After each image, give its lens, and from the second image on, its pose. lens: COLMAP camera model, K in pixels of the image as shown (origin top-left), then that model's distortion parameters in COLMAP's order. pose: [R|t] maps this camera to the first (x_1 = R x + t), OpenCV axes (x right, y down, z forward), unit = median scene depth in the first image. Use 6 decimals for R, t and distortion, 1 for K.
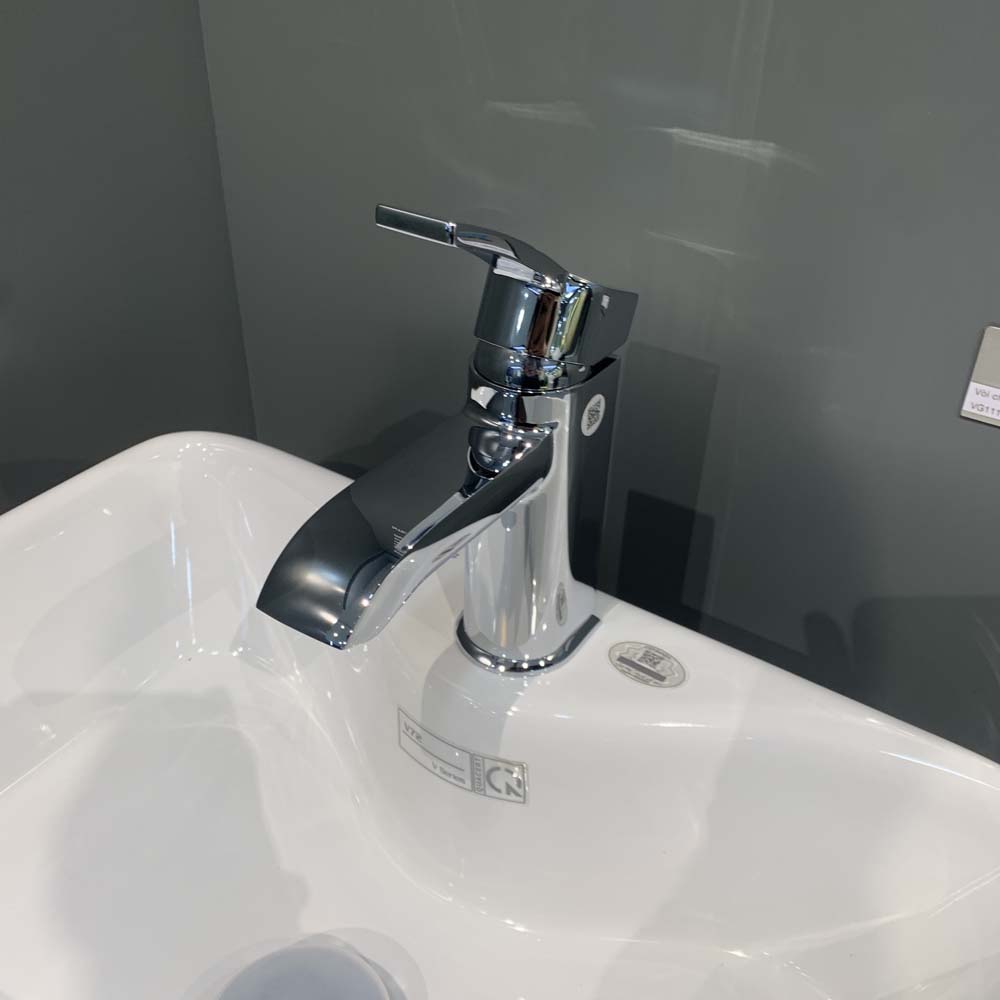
lens RADIAL K [[1034.6, 0, 494.9], [0, 1034.6, 504.0], [0, 0, 1]] dist [0.006714, 0.000000]
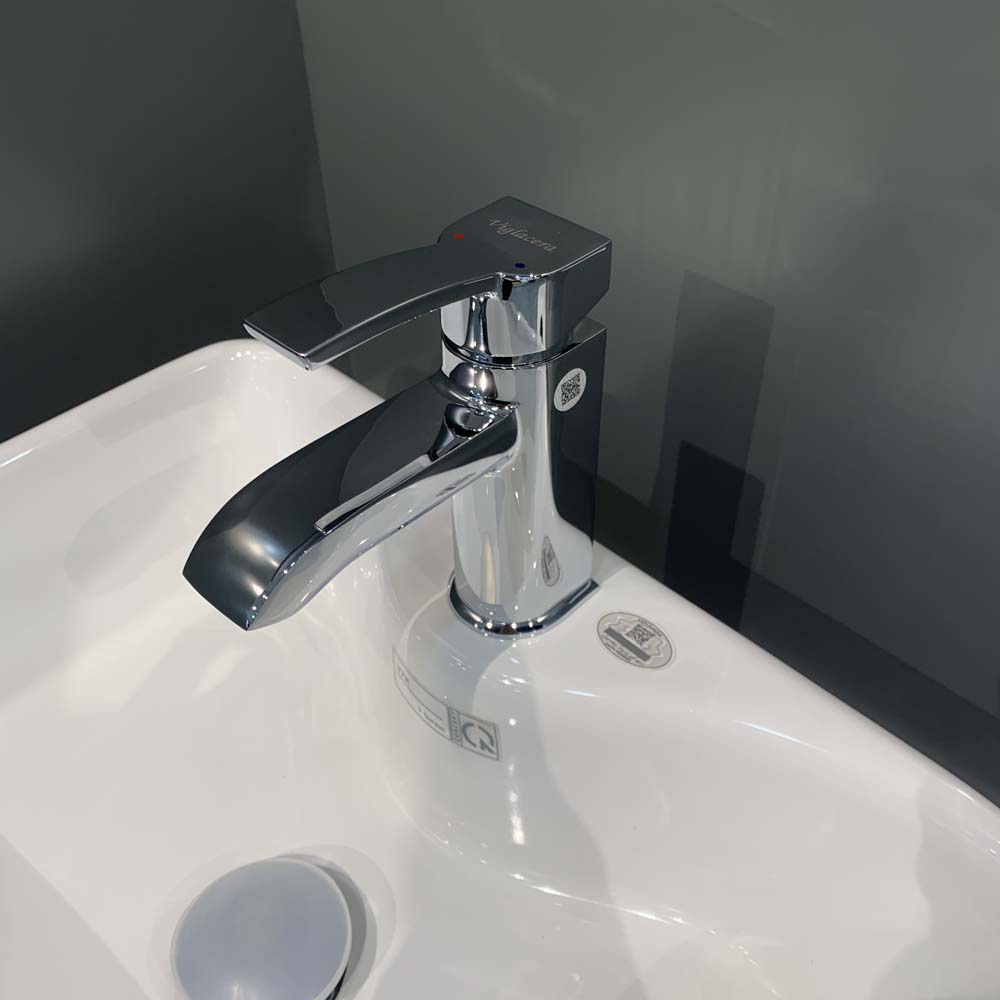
lens RADIAL K [[1034.6, 0, 481.4], [0, 1034.6, 515.1], [0, 0, 1]] dist [0.006714, 0.000000]
pose [[0.979405, 0.095096, -0.178109, 0.167921], [-0.067073, 0.985281, 0.157237, -0.100634], [0.190440, -0.142052, 0.971367, 0.056841]]
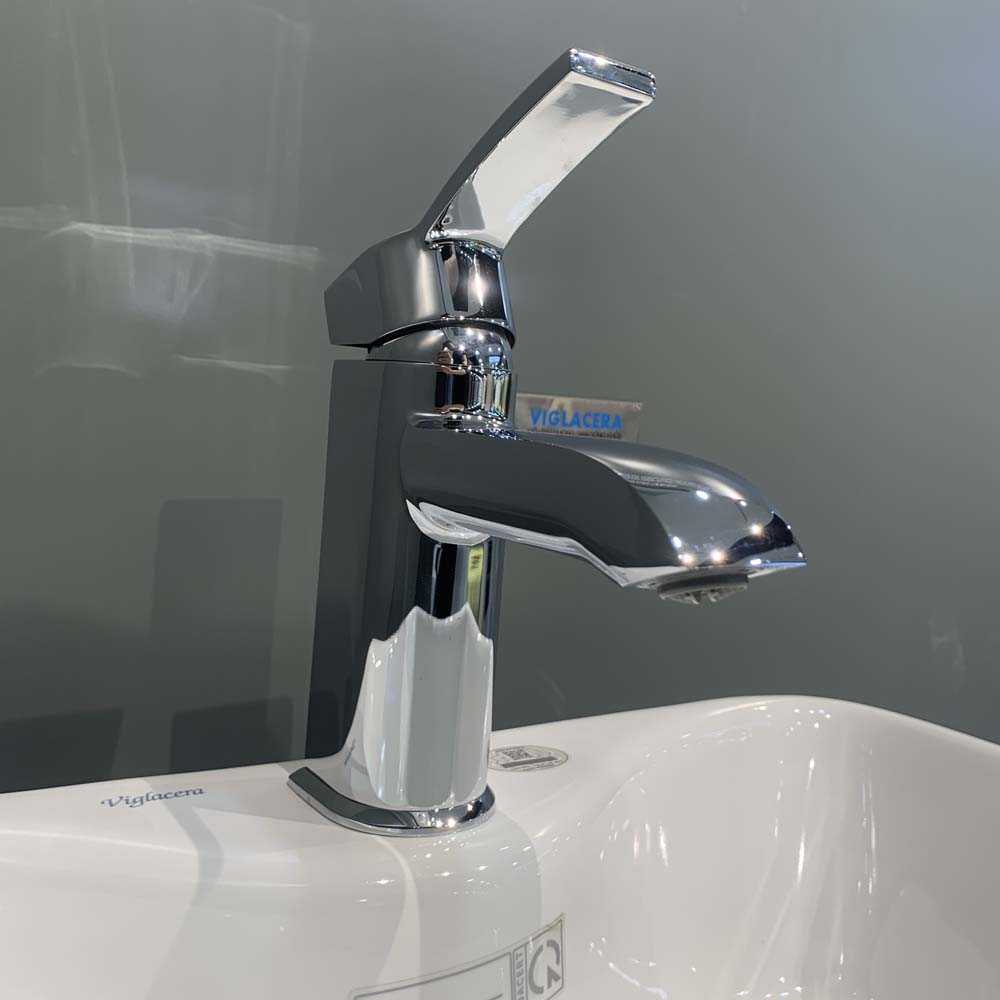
lens RADIAL K [[1034.6, 0, 499.0], [0, 1034.6, 497.5], [0, 0, 1]] dist [0.006714, 0.000000]
pose [[0.363956, -0.082083, 0.927792, -0.614568], [0.463432, 0.880015, -0.103940, 0.047487], [-0.807940, 0.467798, 0.358327, 0.620731]]
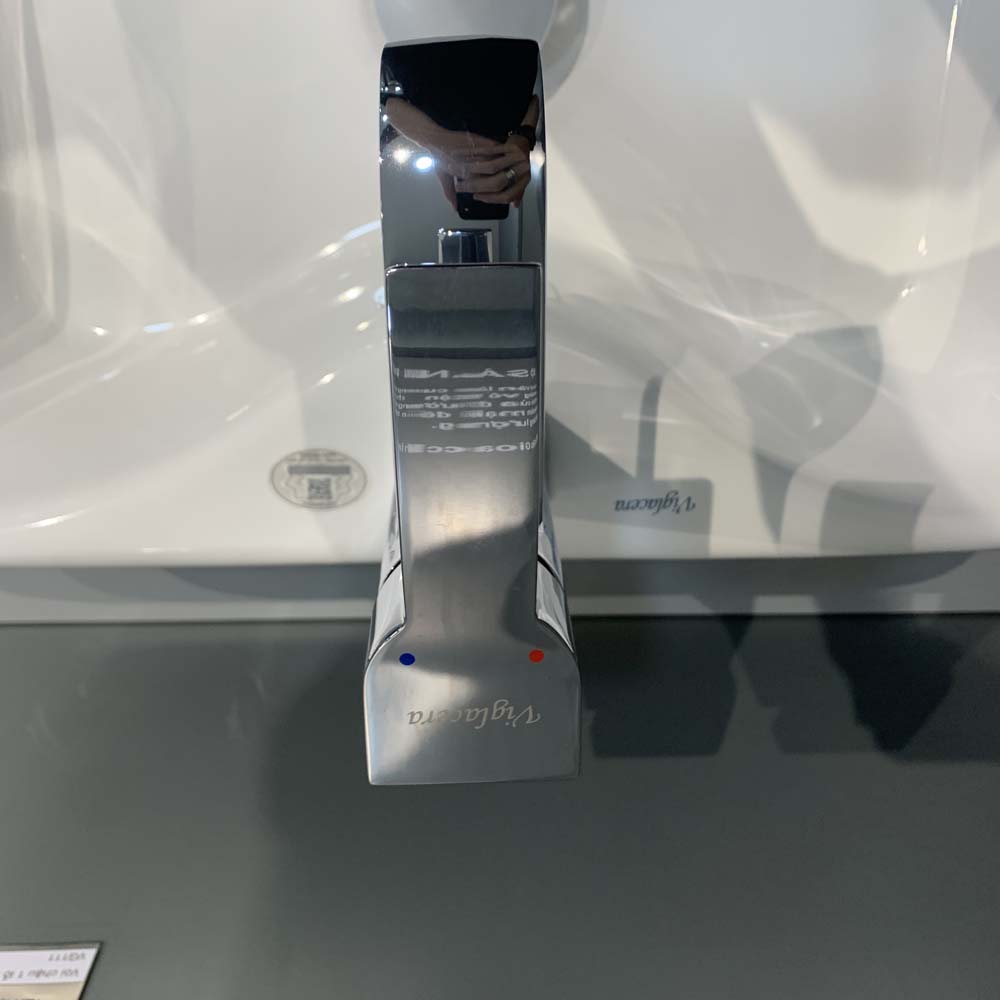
lens RADIAL K [[1034.6, 0, 499.4], [0, 1034.6, 497.0], [0, 0, 1]] dist [0.006714, 0.000000]
pose [[-0.818074, 0.549422, 0.169970, -0.115975], [-0.373704, -0.732478, 0.569053, -0.404568], [0.437149, 0.402009, 0.804543, 0.375999]]
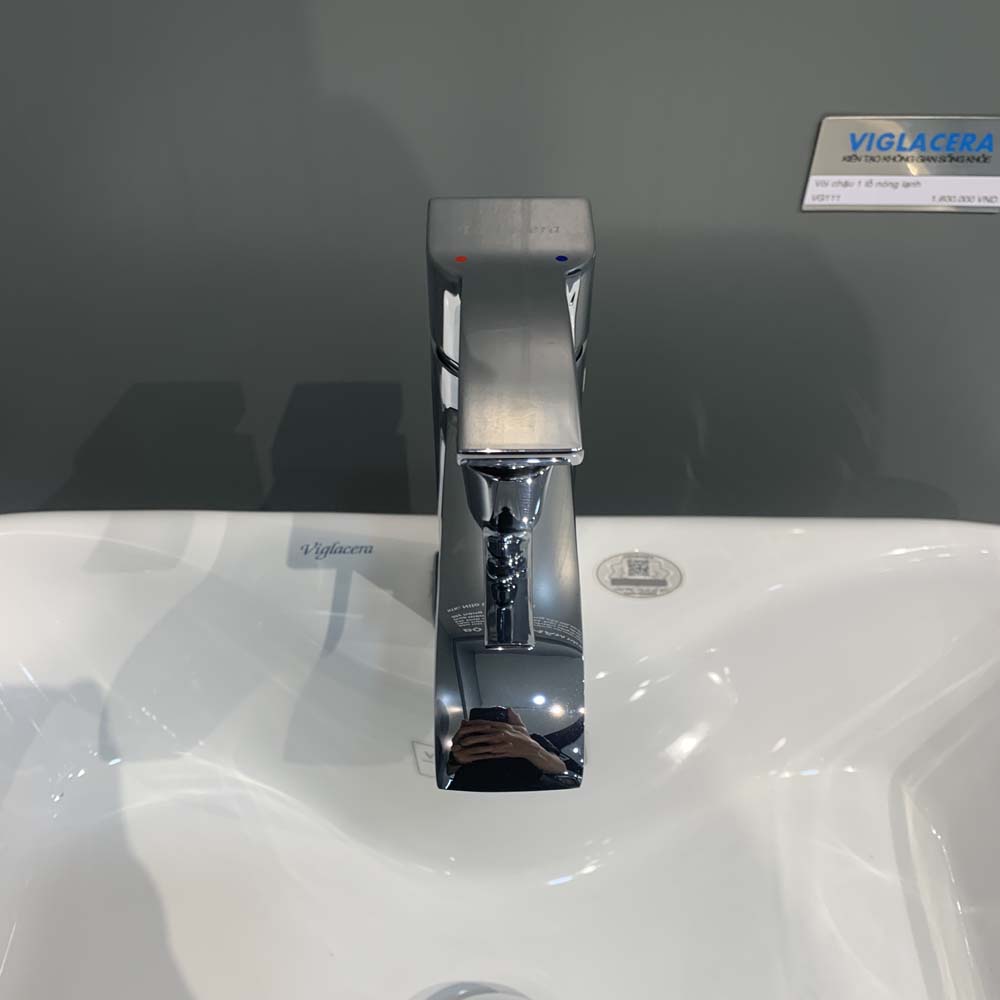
lens RADIAL K [[1034.6, 0, 496.7], [0, 1034.6, 496.6], [0, 0, 1]] dist [0.006714, 0.000000]
pose [[0.828934, -0.433286, 0.353741, -0.270807], [0.339501, 0.892341, 0.297435, -0.240326], [-0.444531, -0.126459, 0.886792, 0.217581]]
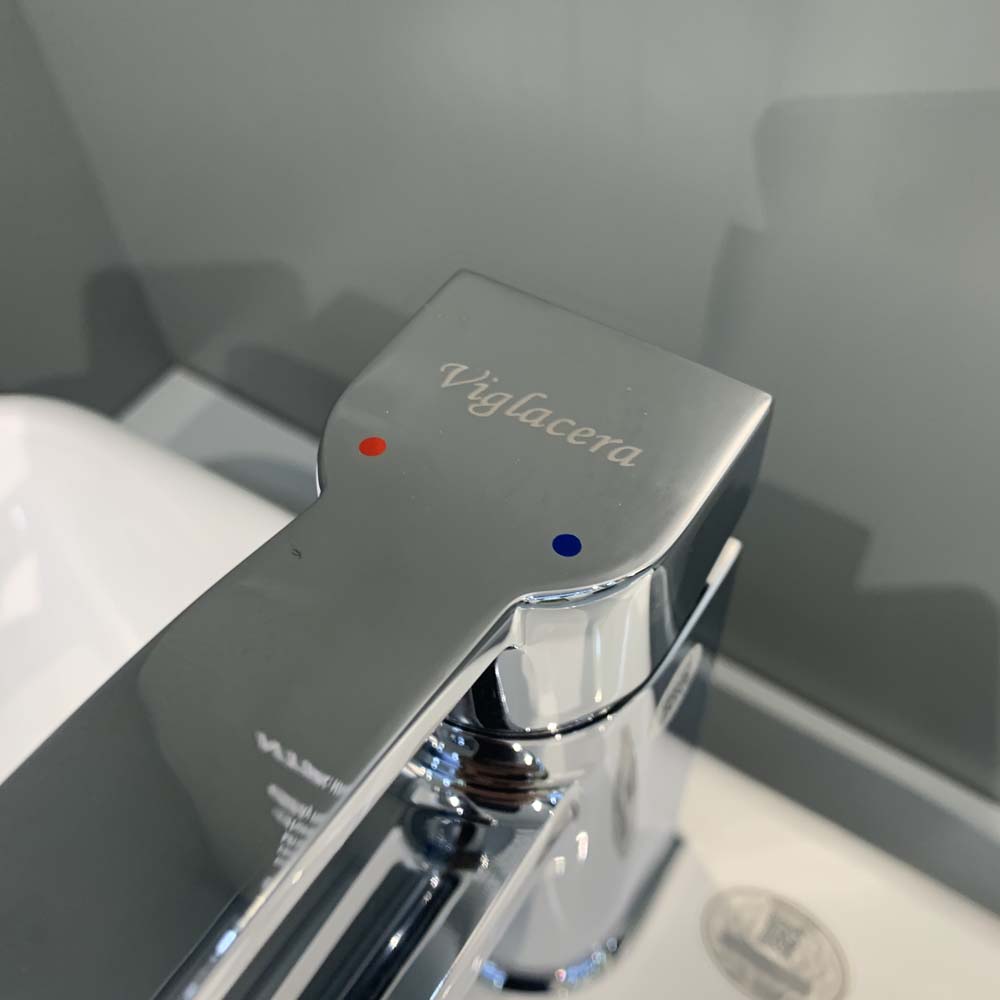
lens RADIAL K [[1034.6, 0, 502.4], [0, 1034.6, 501.0], [0, 0, 1]] dist [0.006714, 0.000000]
pose [[0.996788, -0.057981, -0.055241, 0.046755], [0.072449, 0.946812, 0.313526, -0.254625], [0.034125, -0.316521, 0.947972, 0.548217]]
